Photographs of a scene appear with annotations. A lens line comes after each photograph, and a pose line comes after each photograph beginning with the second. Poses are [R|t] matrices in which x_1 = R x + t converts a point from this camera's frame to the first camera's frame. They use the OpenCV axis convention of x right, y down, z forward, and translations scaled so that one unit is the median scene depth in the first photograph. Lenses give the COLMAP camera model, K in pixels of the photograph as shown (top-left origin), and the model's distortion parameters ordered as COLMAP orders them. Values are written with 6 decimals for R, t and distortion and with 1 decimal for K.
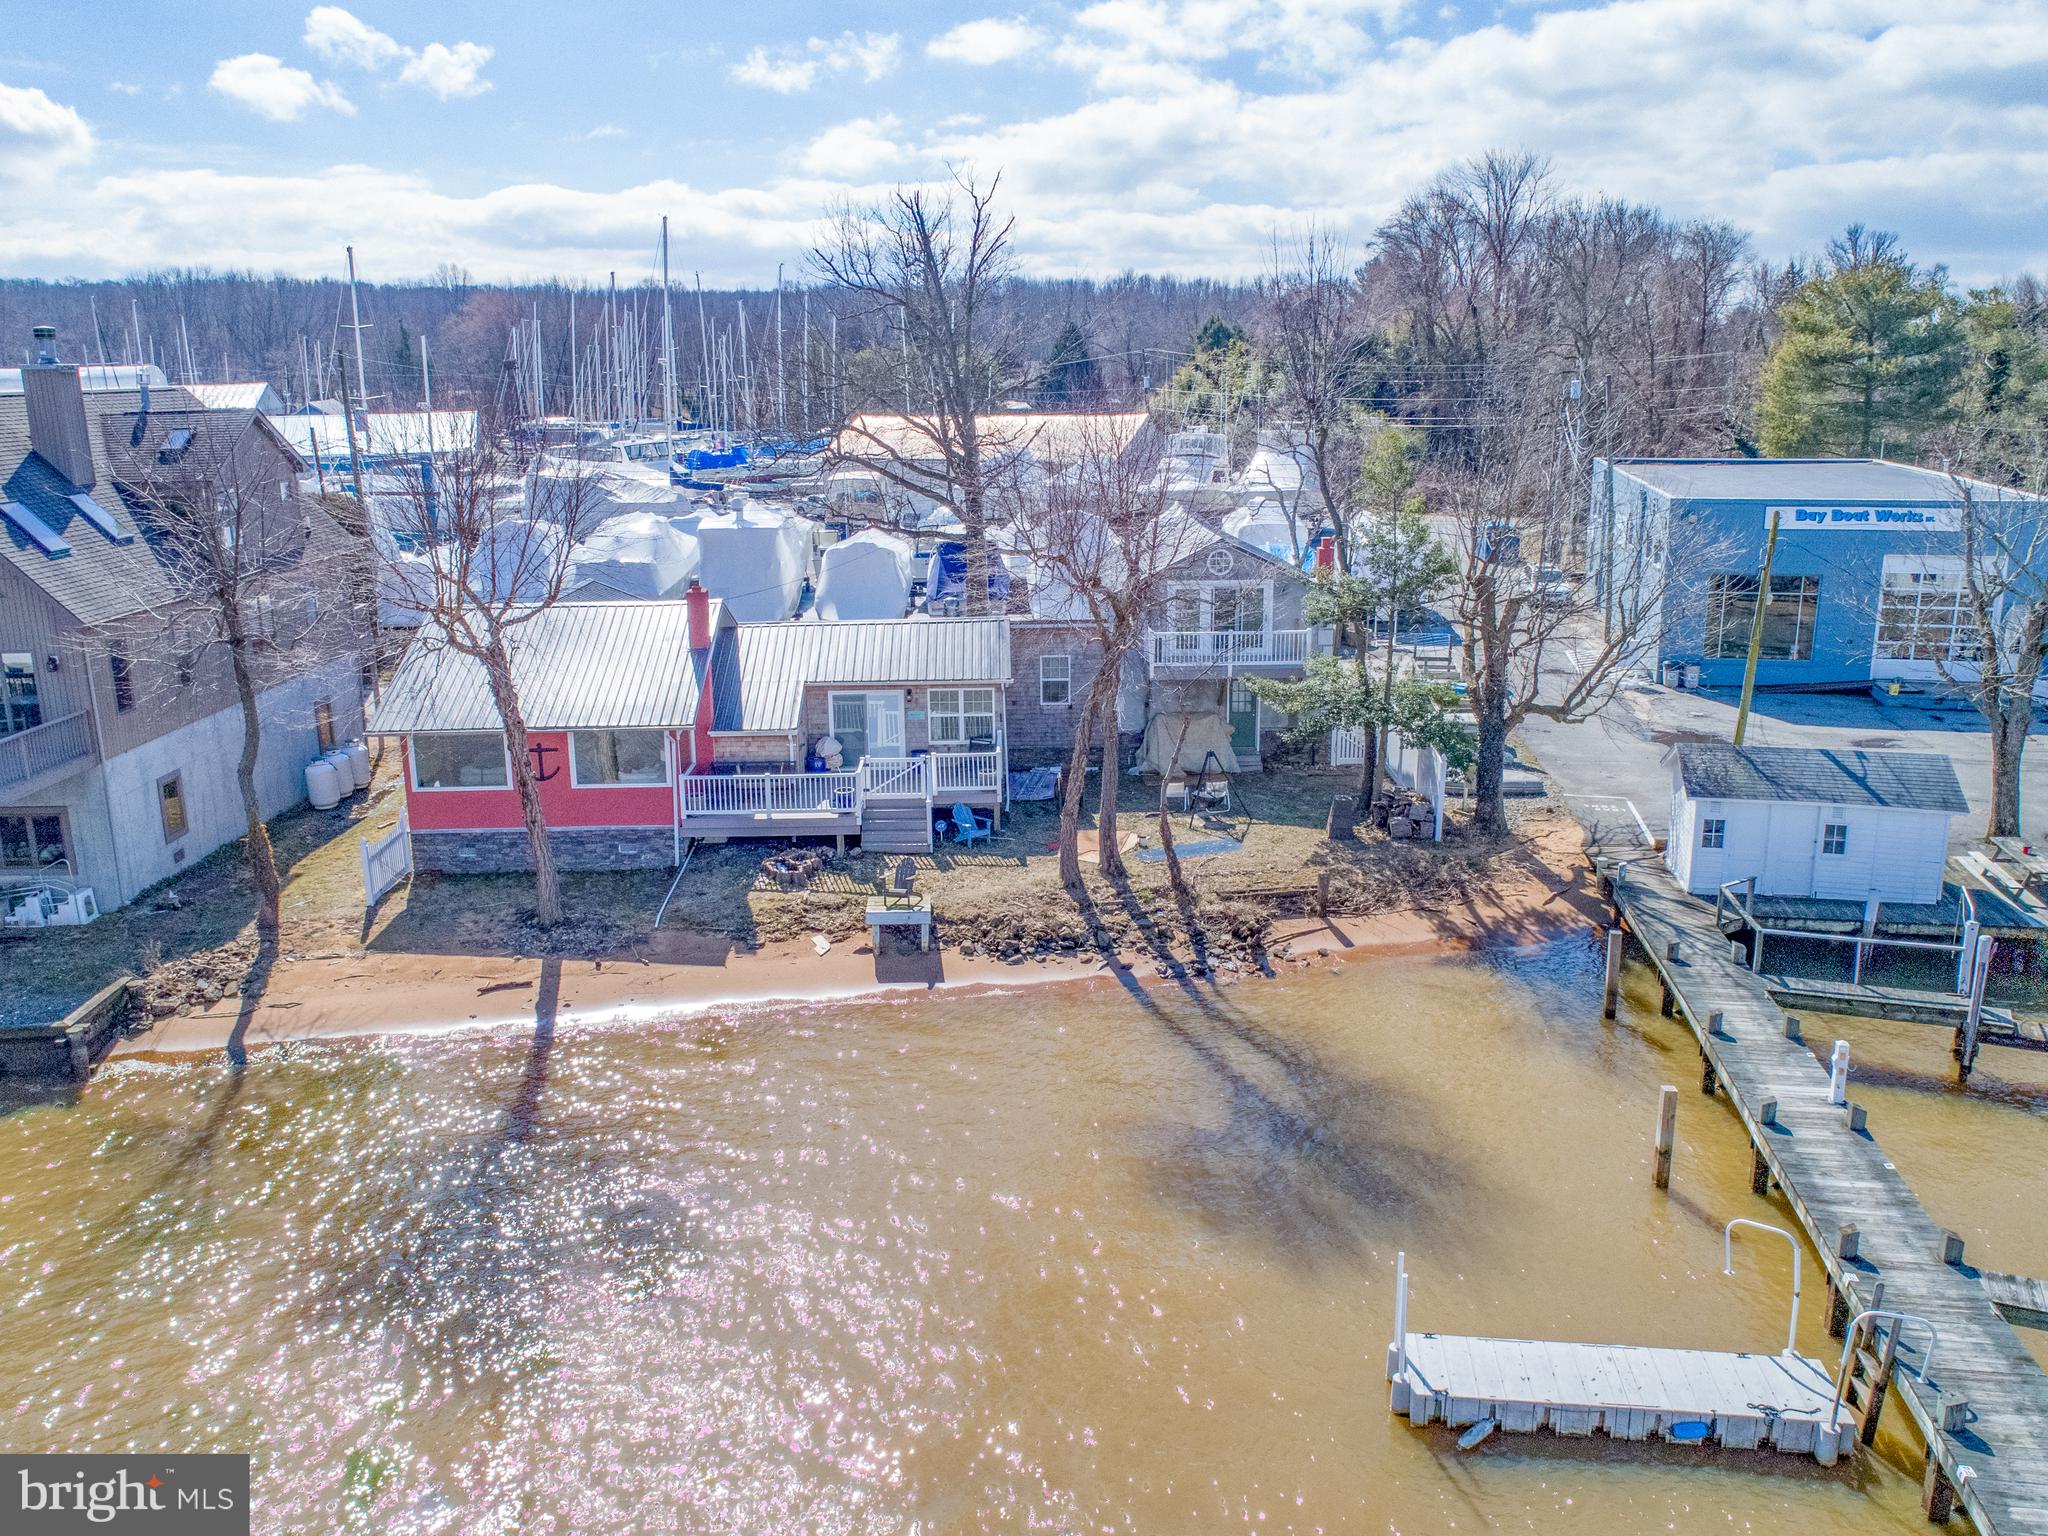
lens RADIAL K [[1531.9, 0, 1024.0], [0, 1531.9, 768.0], [0, 0, 1]] dist [-0.012154, -0.004362]
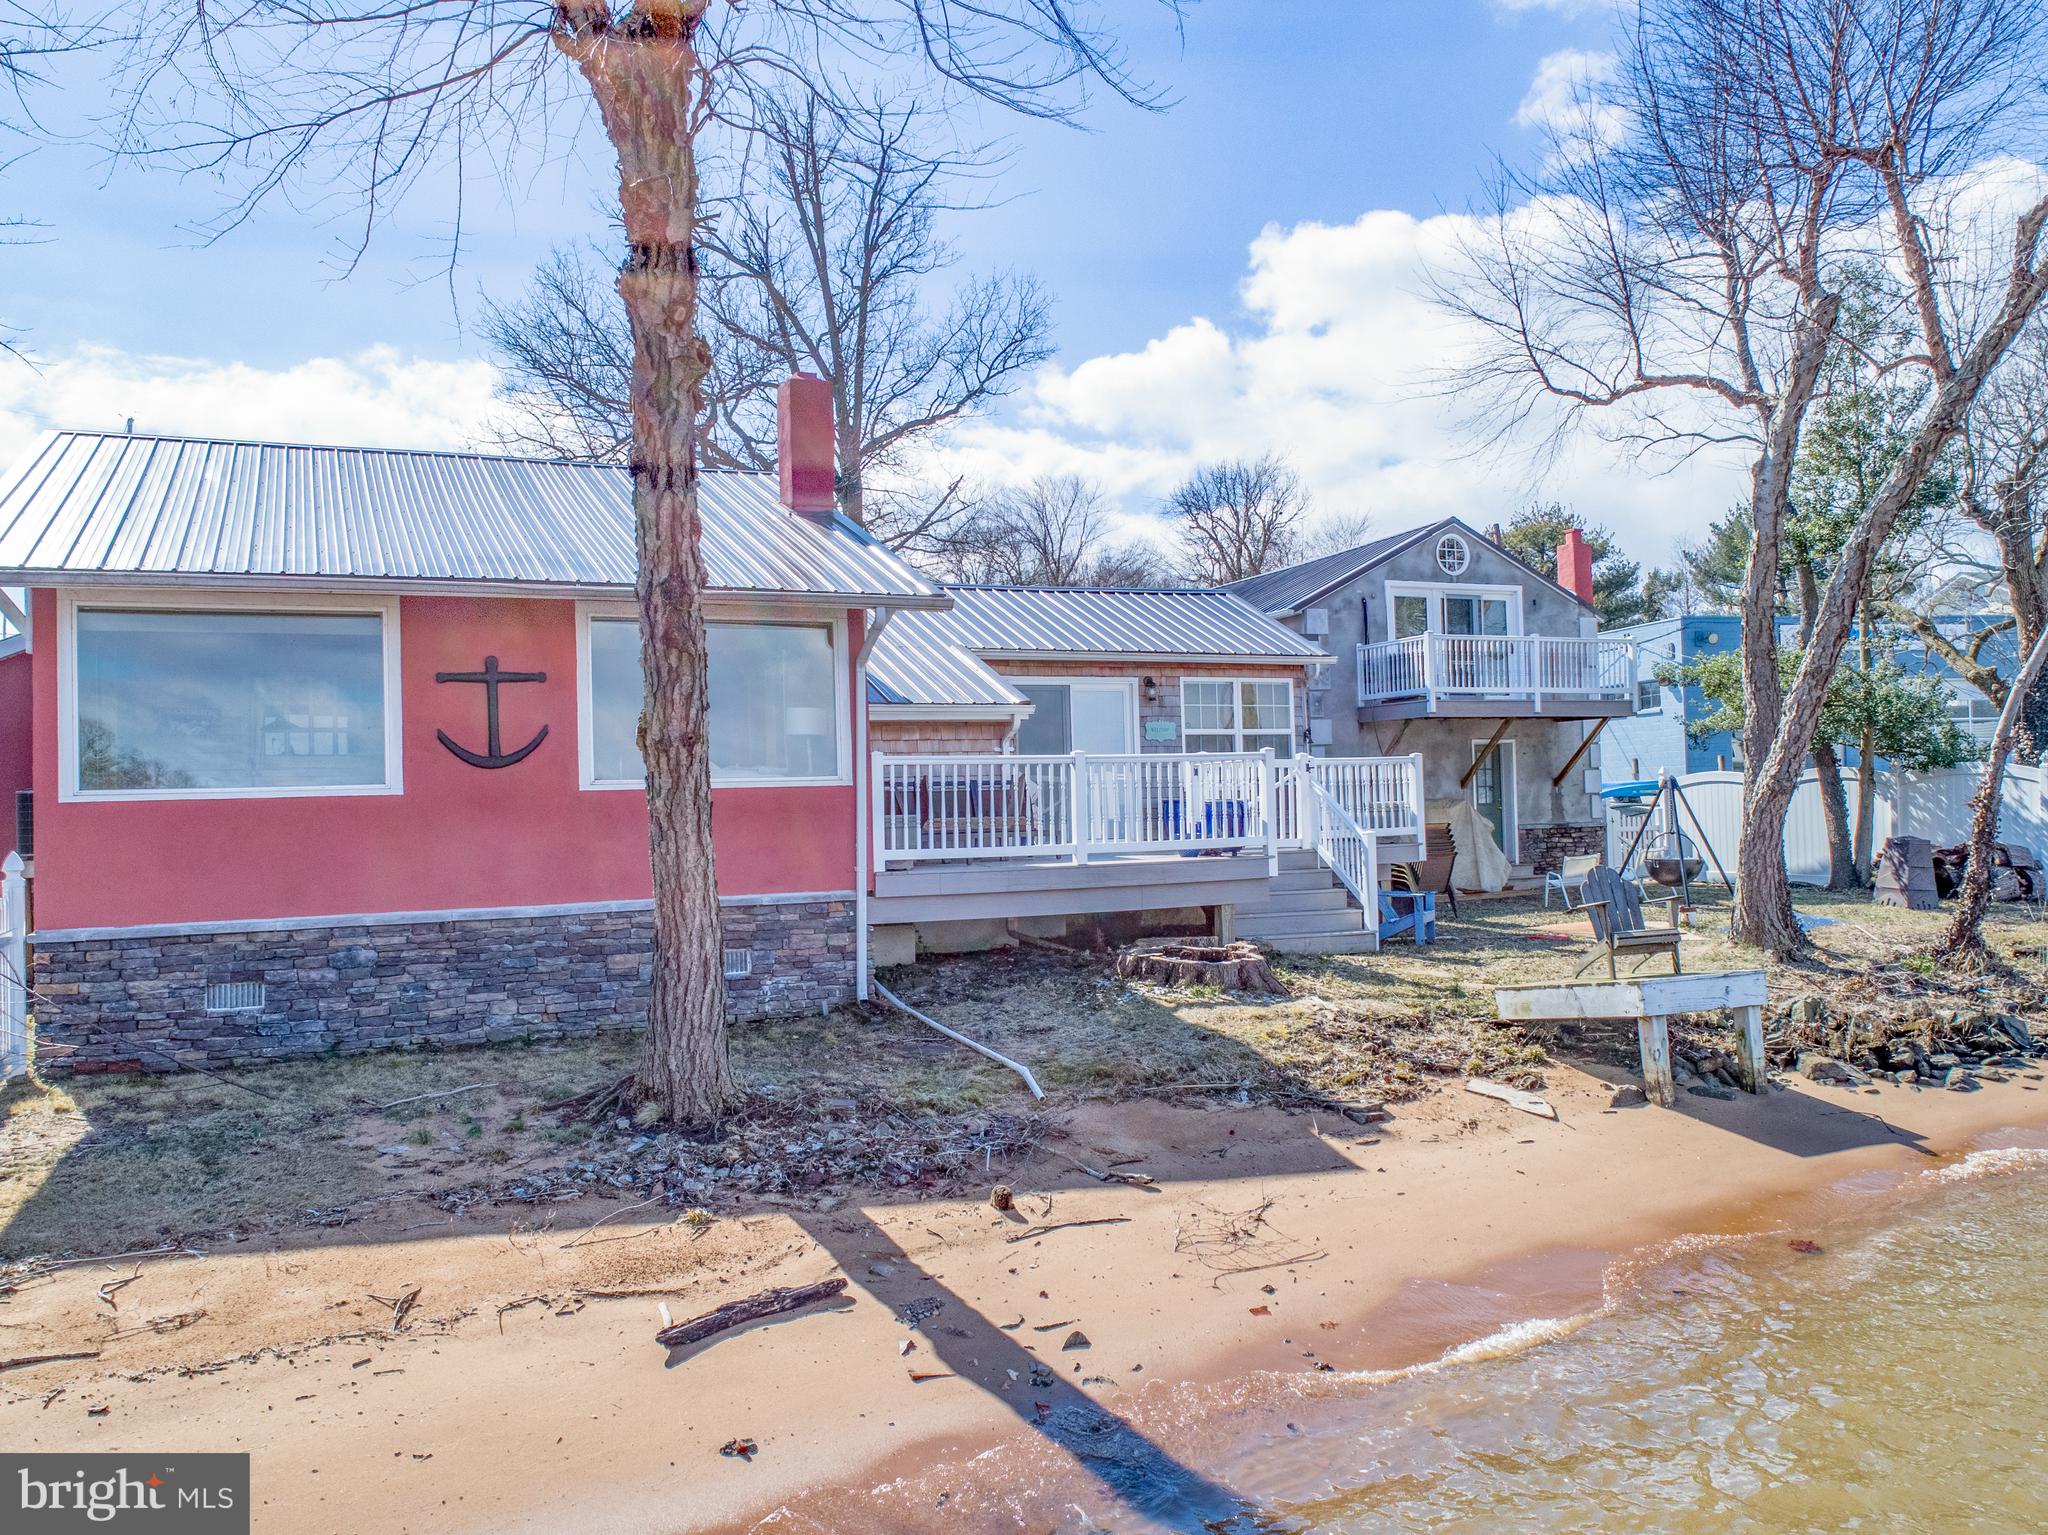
lens RADIAL K [[1531.9, 0, 1024.0], [0, 1531.9, 767.5], [0, 0, 1]] dist [-0.012154, -0.004362]
pose [[0.928095, -0.011674, 0.372159, -0.330369], [0.113384, 0.960900, -0.252616, 0.108289], [-0.354659, 0.276649, 0.893131, 0.647068]]
